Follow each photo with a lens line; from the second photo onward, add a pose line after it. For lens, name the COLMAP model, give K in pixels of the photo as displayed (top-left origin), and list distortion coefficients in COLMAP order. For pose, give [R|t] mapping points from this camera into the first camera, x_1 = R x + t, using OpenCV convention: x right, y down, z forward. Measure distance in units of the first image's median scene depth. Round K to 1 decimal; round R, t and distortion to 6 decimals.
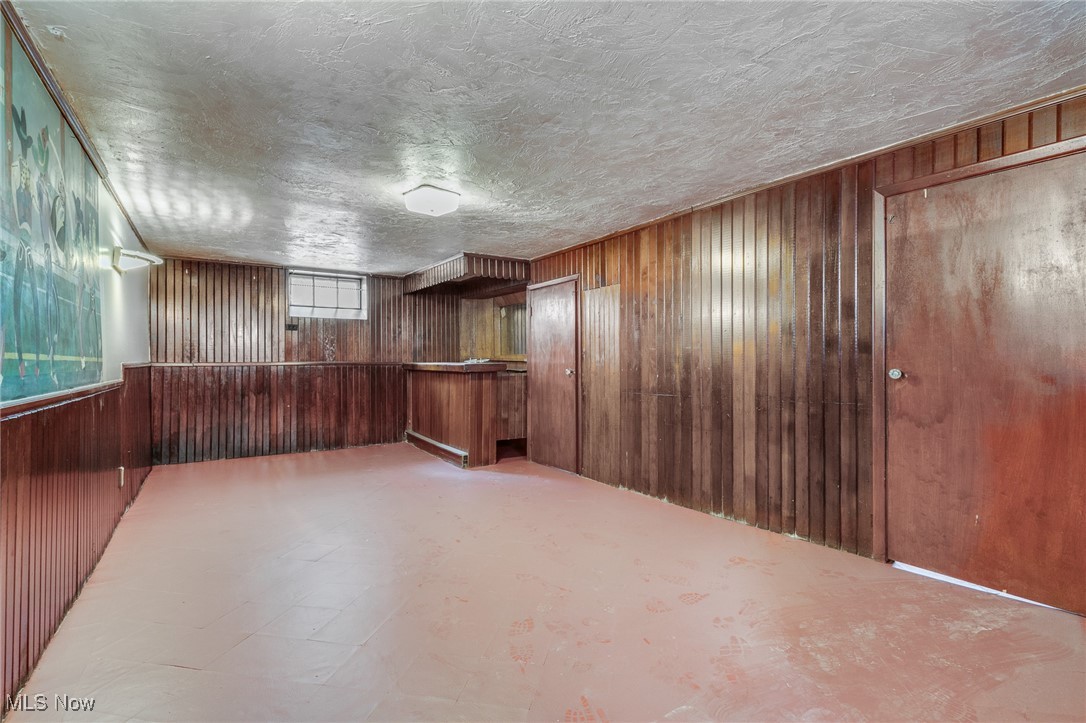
lens RADIAL K [[487.1, 0, 547.8], [0, 487.1, 359.0], [0, 0, 1]] dist [0.007096, -0.001558]
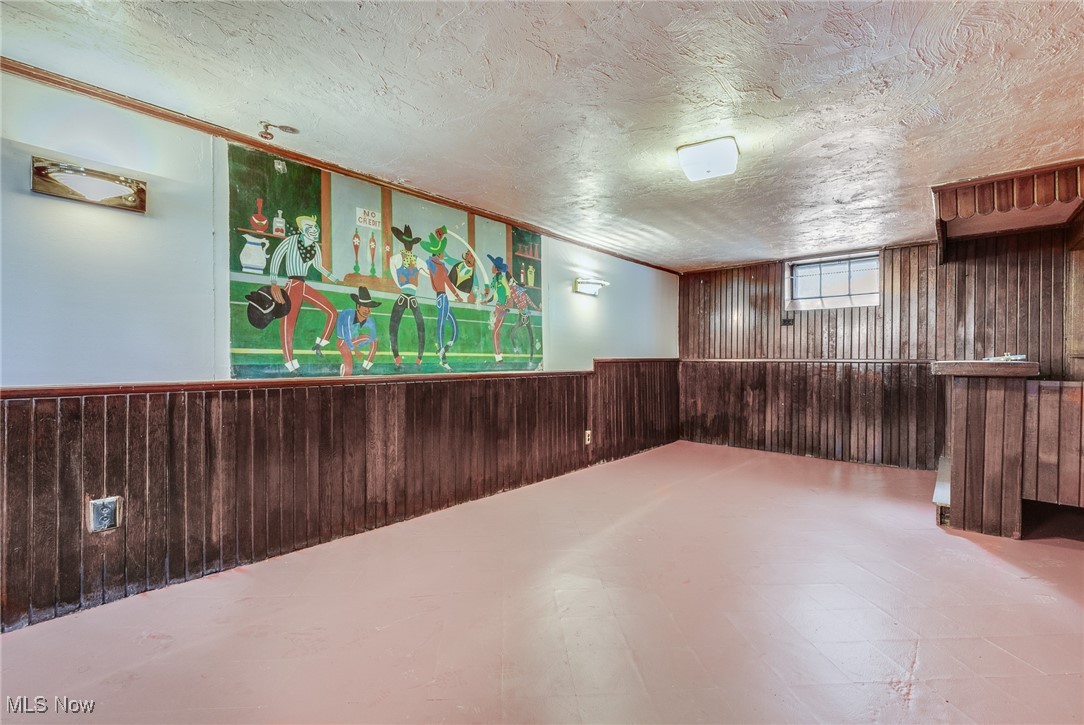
lens RADIAL K [[486.2, 0, 550.6], [0, 486.2, 363.6], [0, 0, 1]] dist [0.007096, -0.001558]
pose [[0.271462, 0.014871, -0.962334, 0.252380], [0.000413, 0.999879, 0.015567, 0.001009], [0.962449, -0.004623, 0.271423, 0.274997]]
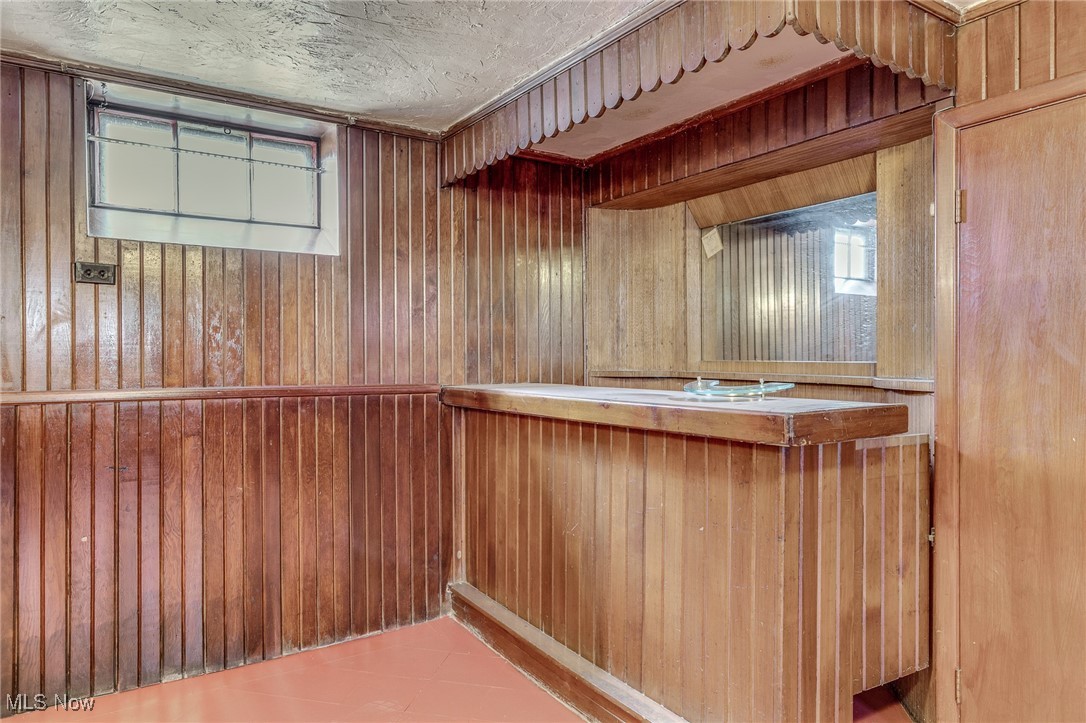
lens RADIAL K [[690.0, 0, 543.7], [0, 690.0, 360.3], [0, 0, 1]] dist [0.002747, 0.000885]
pose [[0.999654, -0.000435, -0.026293, -0.225150], [0.000556, 0.999989, 0.004617, -0.012977], [0.026291, -0.004630, 0.999644, 0.547971]]
